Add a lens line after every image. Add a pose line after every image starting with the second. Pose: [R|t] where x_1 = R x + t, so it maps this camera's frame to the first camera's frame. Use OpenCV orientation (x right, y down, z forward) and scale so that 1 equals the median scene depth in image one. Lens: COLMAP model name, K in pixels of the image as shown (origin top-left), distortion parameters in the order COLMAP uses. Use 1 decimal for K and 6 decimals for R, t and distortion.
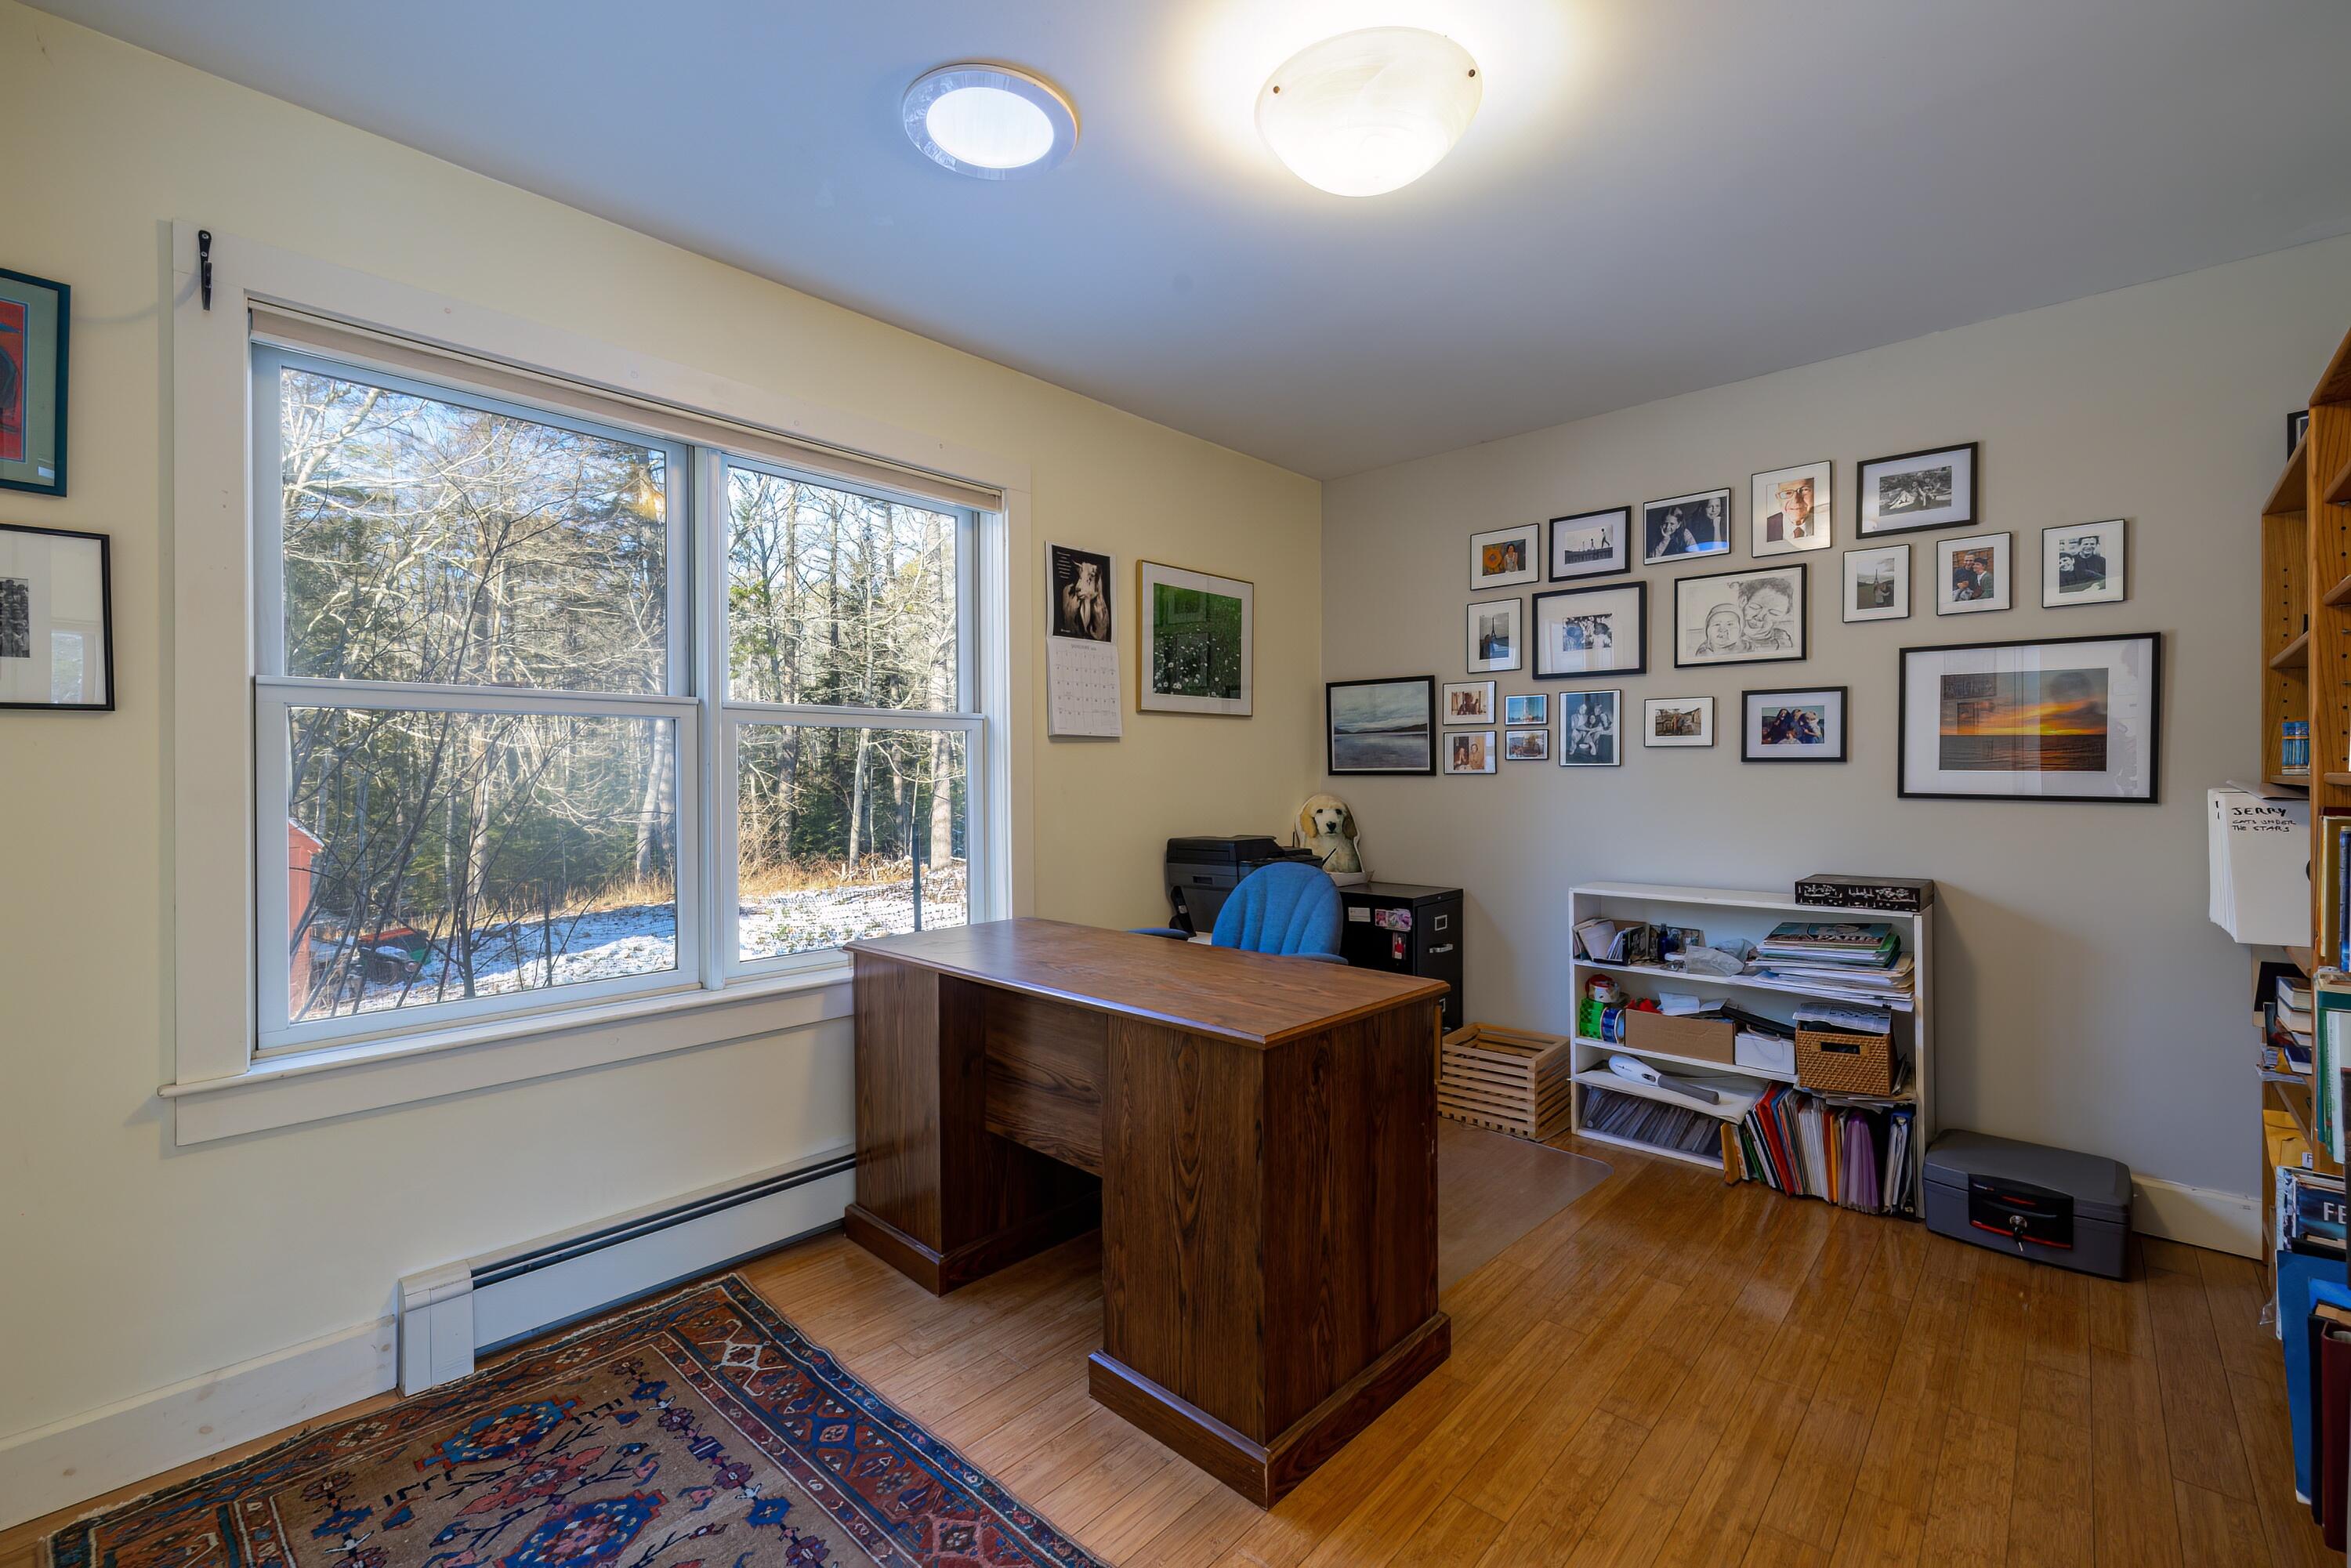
lens RADIAL K [[1024.7, 0, 1168.3], [0, 1024.7, 777.9], [0, 0, 1]] dist [0.003620, 0.000395]
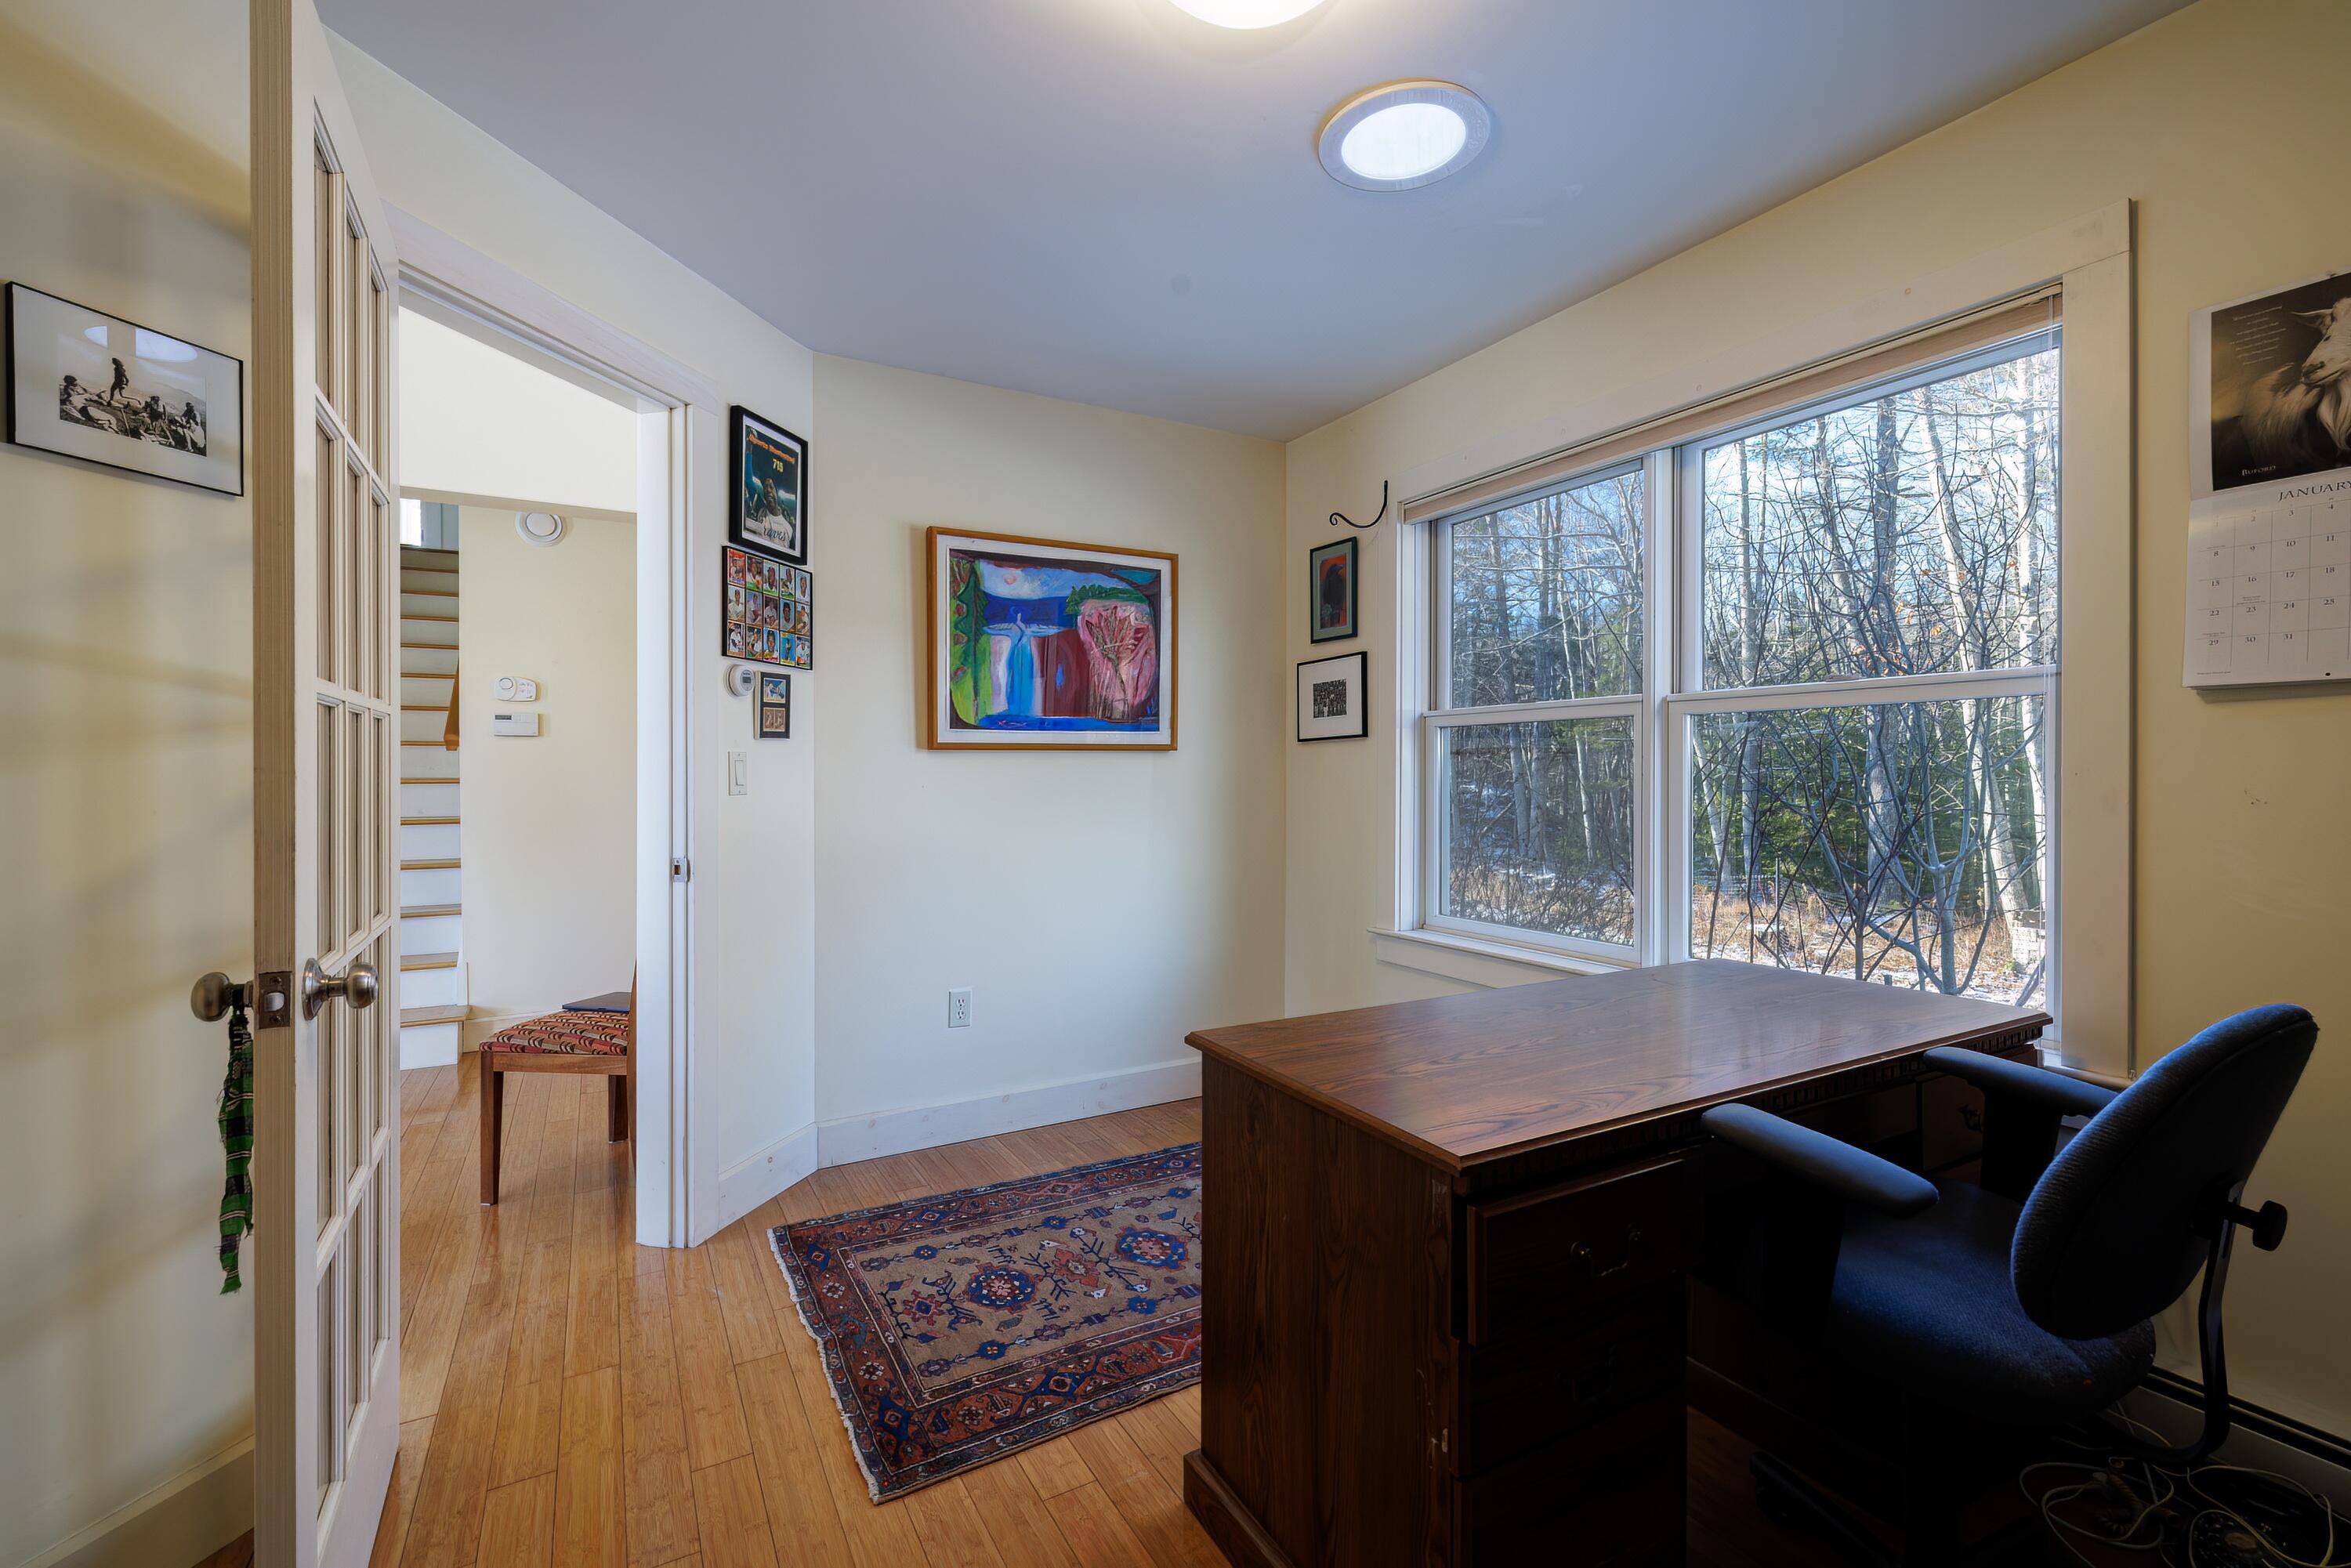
lens RADIAL K [[1024.7, 0, 1170.4], [0, 1024.7, 779.2], [0, 0, 1]] dist [0.003620, 0.000395]
pose [[-0.320826, 0.009405, -0.947091, 0.943896], [0.000910, 0.999953, 0.009622, -0.001369], [0.947138, 0.002226, -0.320819, 1.184482]]
